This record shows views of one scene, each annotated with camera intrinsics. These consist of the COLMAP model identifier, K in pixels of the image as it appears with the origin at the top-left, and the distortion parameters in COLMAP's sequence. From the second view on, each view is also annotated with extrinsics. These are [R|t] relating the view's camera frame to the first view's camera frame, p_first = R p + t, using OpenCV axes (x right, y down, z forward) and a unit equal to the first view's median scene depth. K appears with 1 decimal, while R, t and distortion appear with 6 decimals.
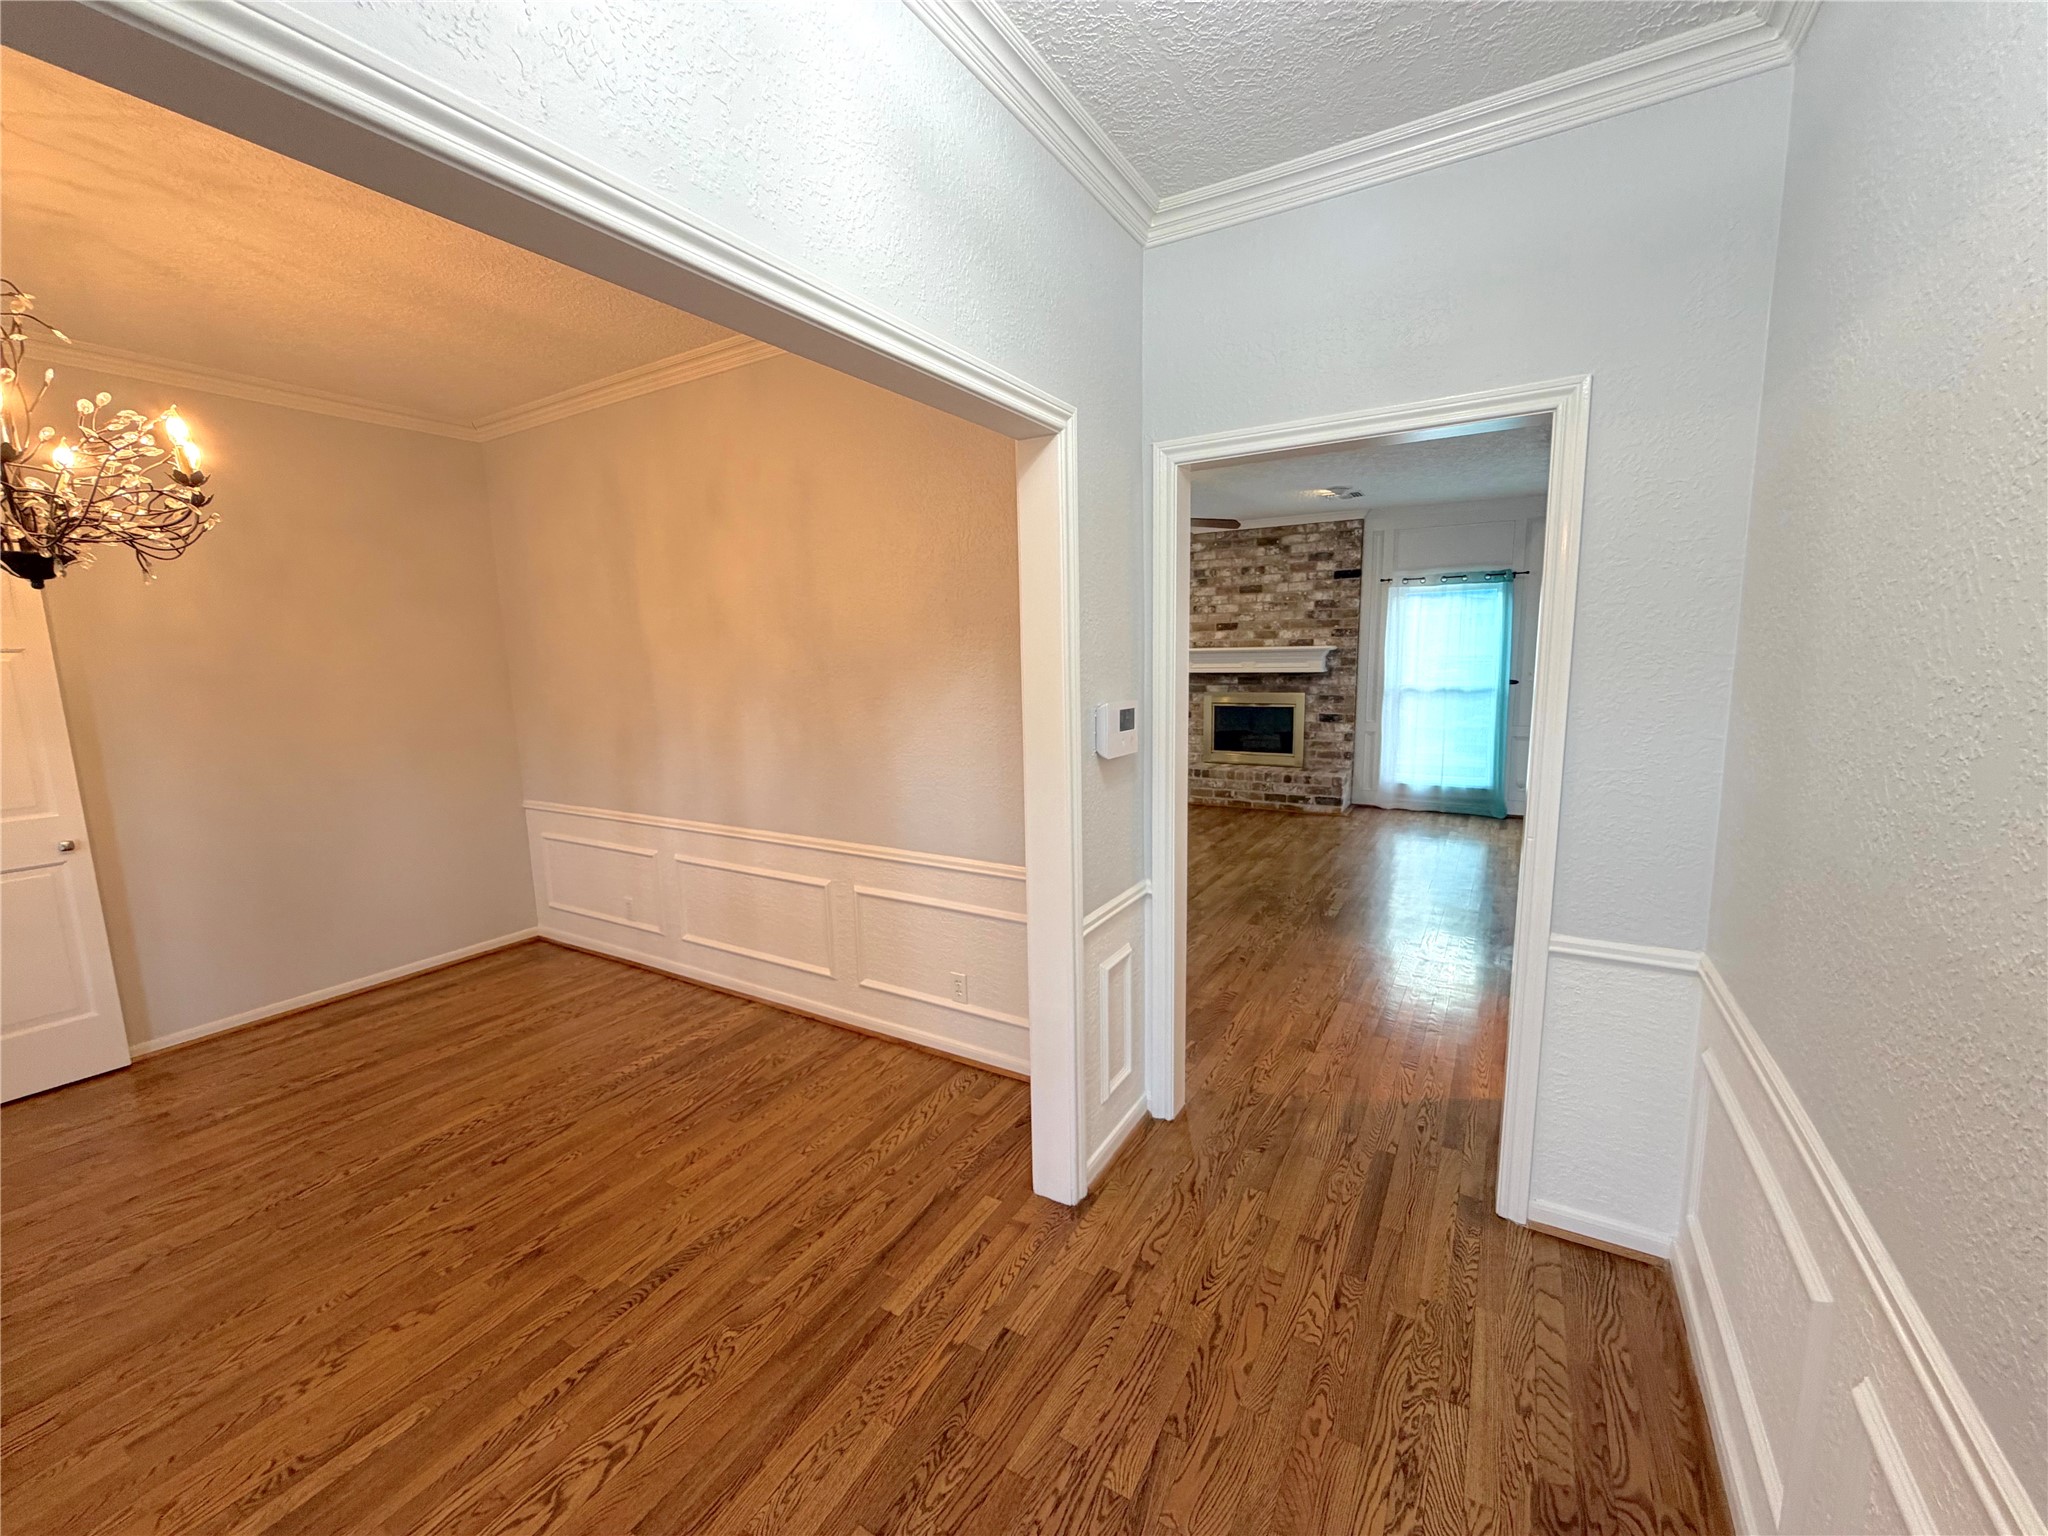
lens RADIAL K [[817.4, 0, 1018.7], [0, 817.4, 766.7], [0, 0, 1]] dist [0.000743, -0.000348]
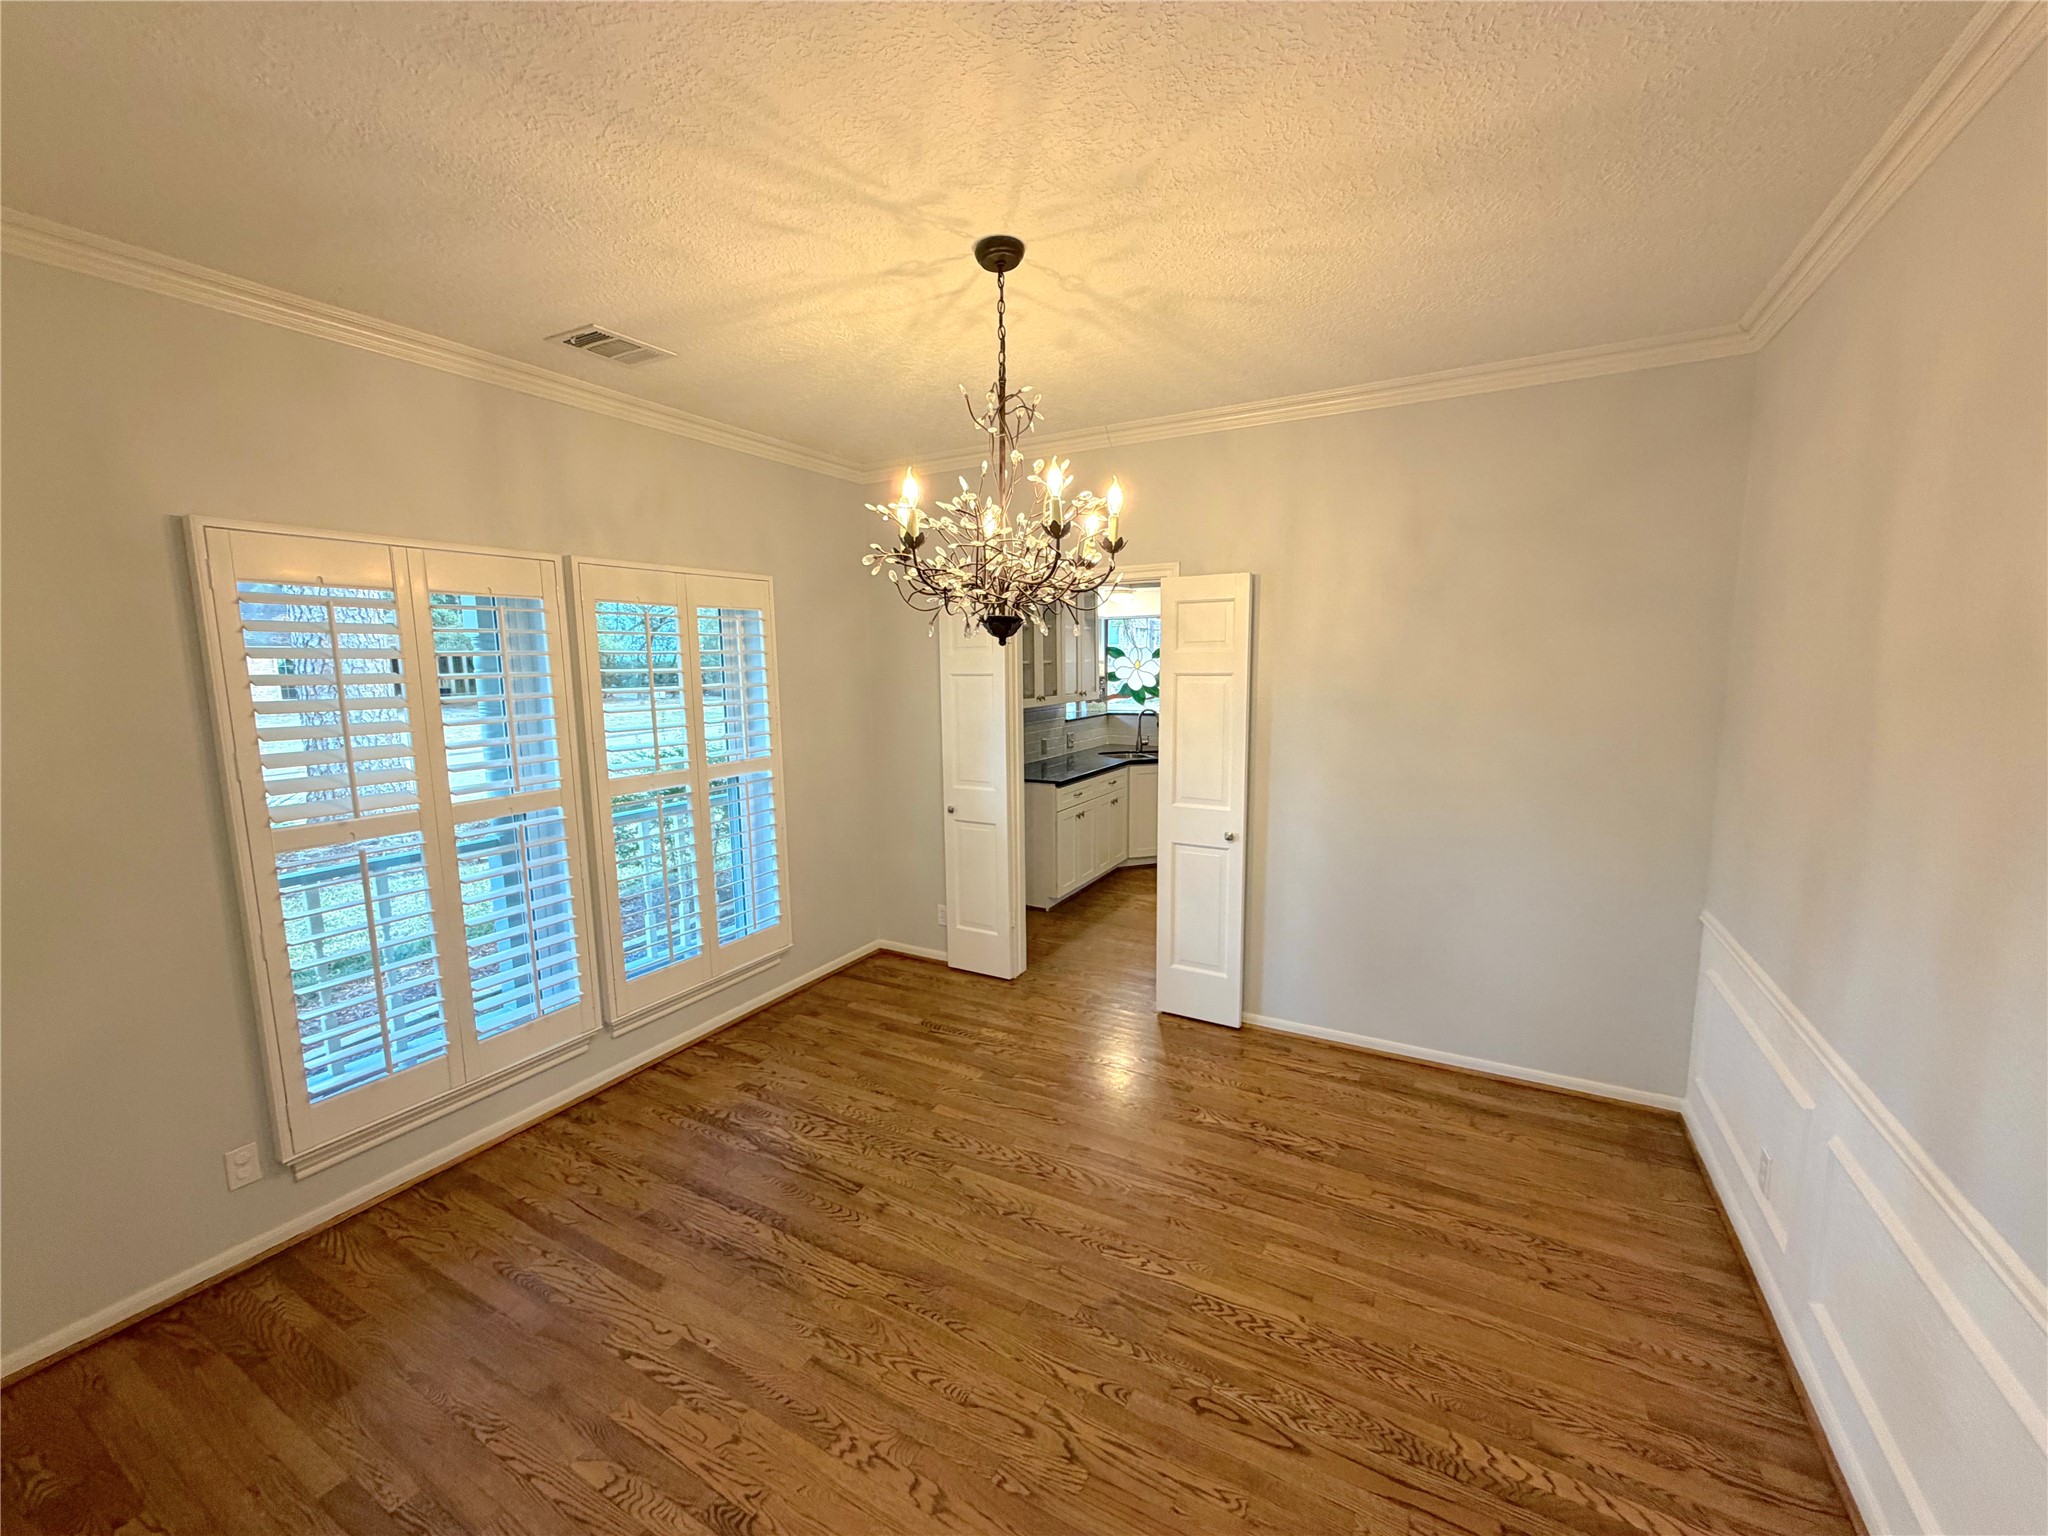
lens RADIAL K [[817.4, 0, 1023.9], [0, 817.4, 767.2], [0, 0, 1]] dist [0.000743, -0.000348]
pose [[0.035860, 0.155256, -0.987223, -0.006738], [-0.132688, 0.979852, 0.149277, -0.186894], [0.990509, 0.125639, 0.055738, 0.820348]]
